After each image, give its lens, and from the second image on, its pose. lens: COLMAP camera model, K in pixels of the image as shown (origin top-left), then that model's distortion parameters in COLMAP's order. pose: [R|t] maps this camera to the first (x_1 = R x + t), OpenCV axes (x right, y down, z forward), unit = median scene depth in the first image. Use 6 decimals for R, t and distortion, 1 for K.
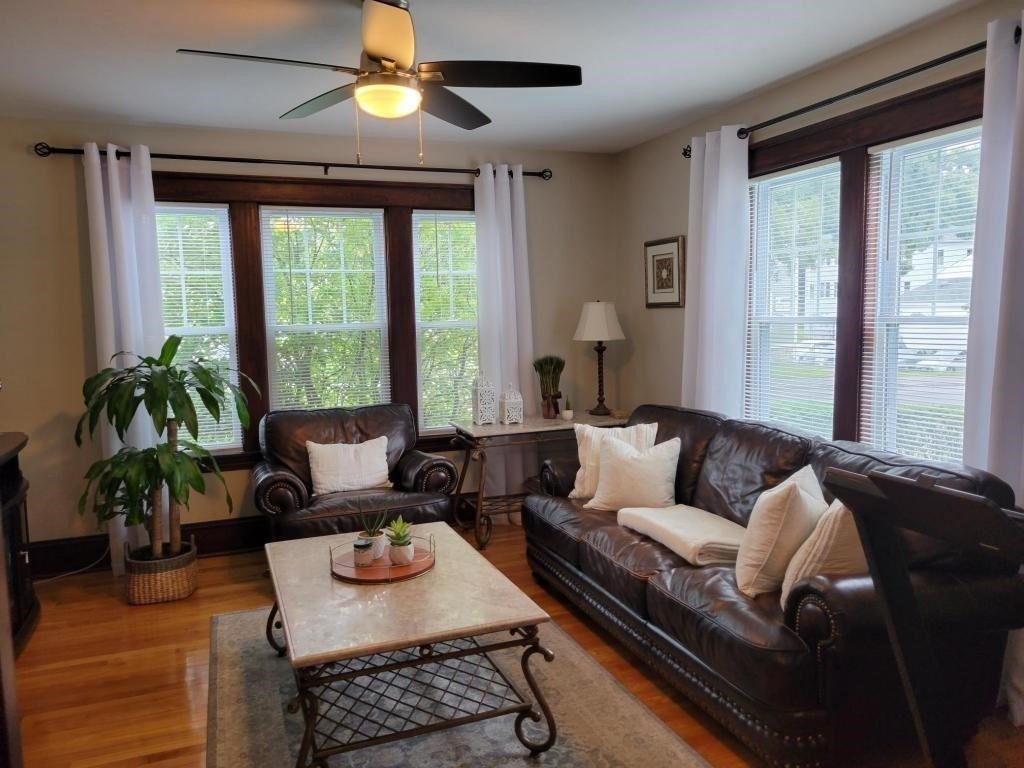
lens RADIAL K [[768.8, 0, 517.0], [0, 768.8, 390.3], [0, 0, 1]] dist [0.039319, -0.029509]
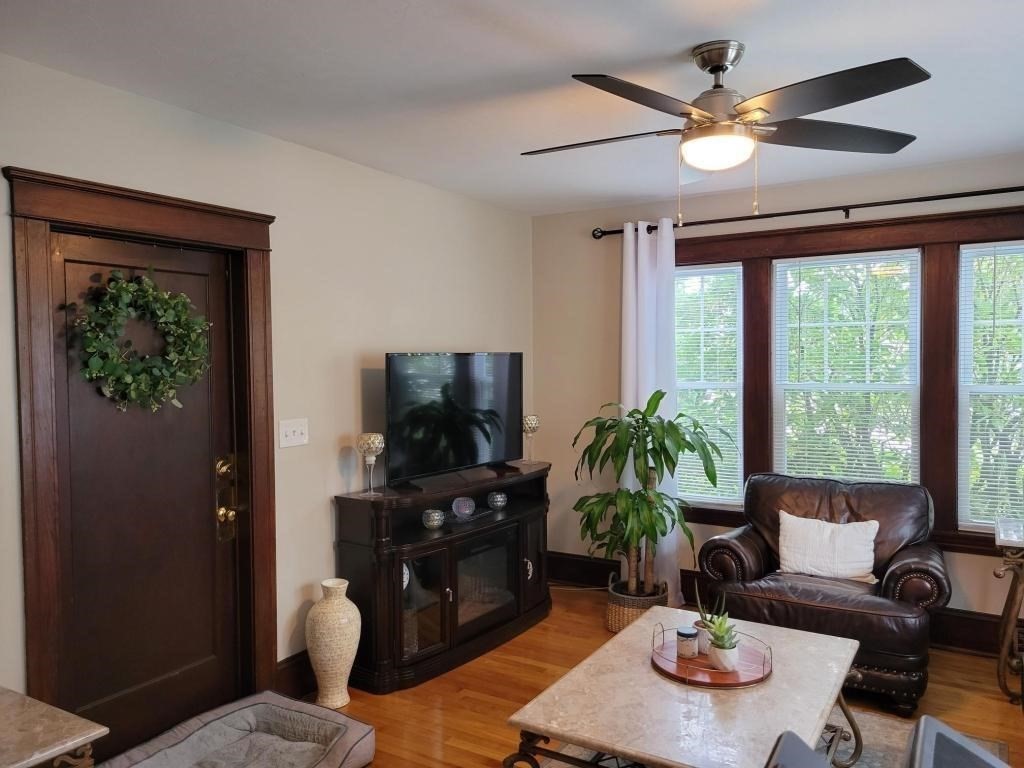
lens RADIAL K [[768.8, 0, 506.2], [0, 768.8, 380.3], [0, 0, 1]] dist [0.039319, -0.029509]
pose [[0.594928, 0.036840, -0.802934, 0.271121], [-0.089146, 0.995810, -0.020363, -0.041260], [0.798820, 0.083693, 0.595720, 0.177603]]
